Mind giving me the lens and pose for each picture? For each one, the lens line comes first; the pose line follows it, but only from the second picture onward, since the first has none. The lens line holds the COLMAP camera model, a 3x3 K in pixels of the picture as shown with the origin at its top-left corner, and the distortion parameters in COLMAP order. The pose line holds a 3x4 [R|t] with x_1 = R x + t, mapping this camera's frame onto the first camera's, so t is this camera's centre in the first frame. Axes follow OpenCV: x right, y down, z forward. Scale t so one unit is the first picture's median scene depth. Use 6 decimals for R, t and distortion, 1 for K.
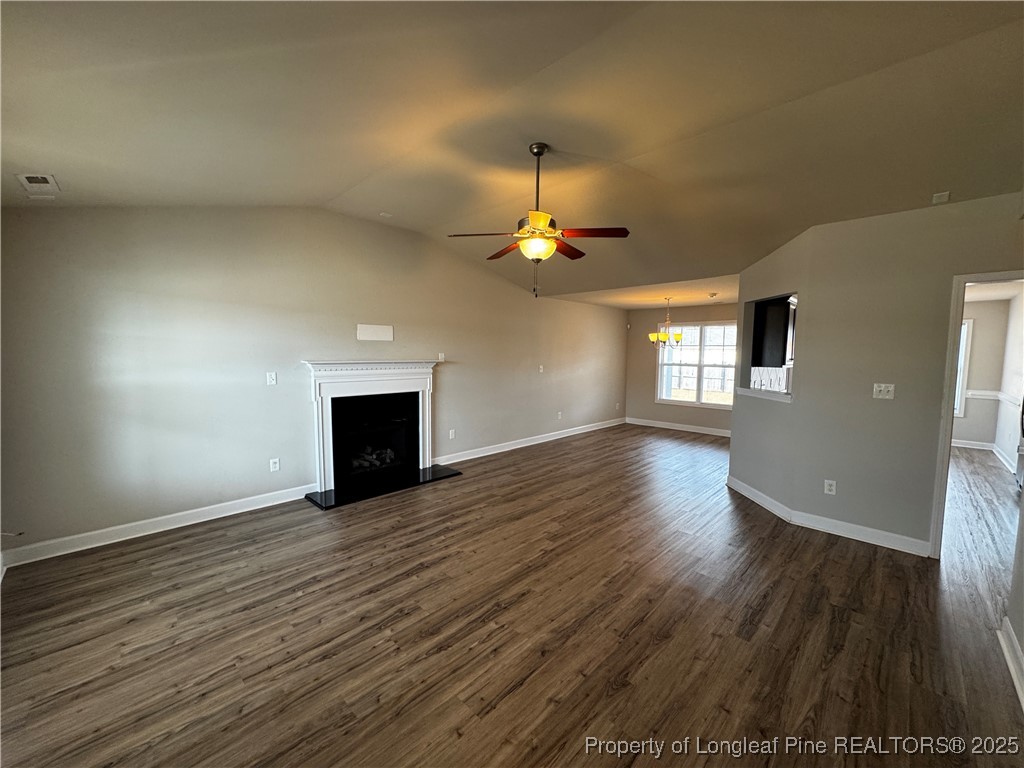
lens RADIAL K [[412.0, 0, 520.0], [0, 412.0, 387.3], [0, 0, 1]] dist [-0.001249, -0.000089]
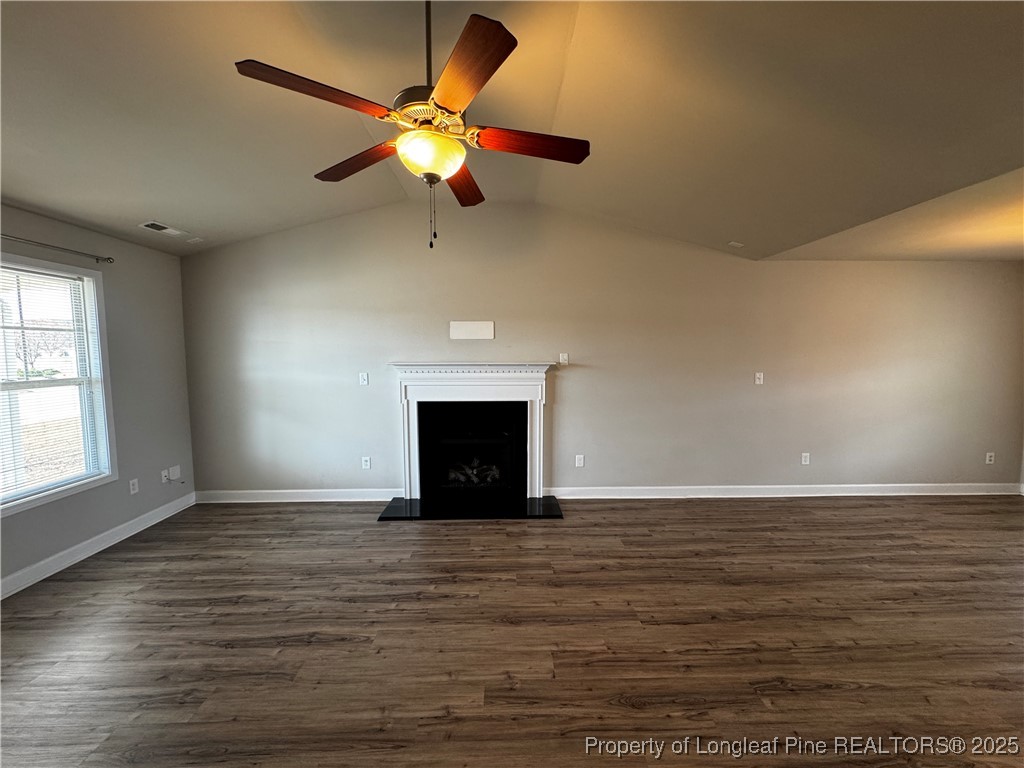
lens RADIAL K [[412.0, 0, 520.0], [0, 412.0, 387.3], [0, 0, 1]] dist [-0.001249, -0.000089]
pose [[0.710036, 0.049493, -0.702424, 0.359558], [-0.054550, 0.998395, 0.015207, -0.033189], [0.702049, 0.027520, 0.711596, 0.492239]]
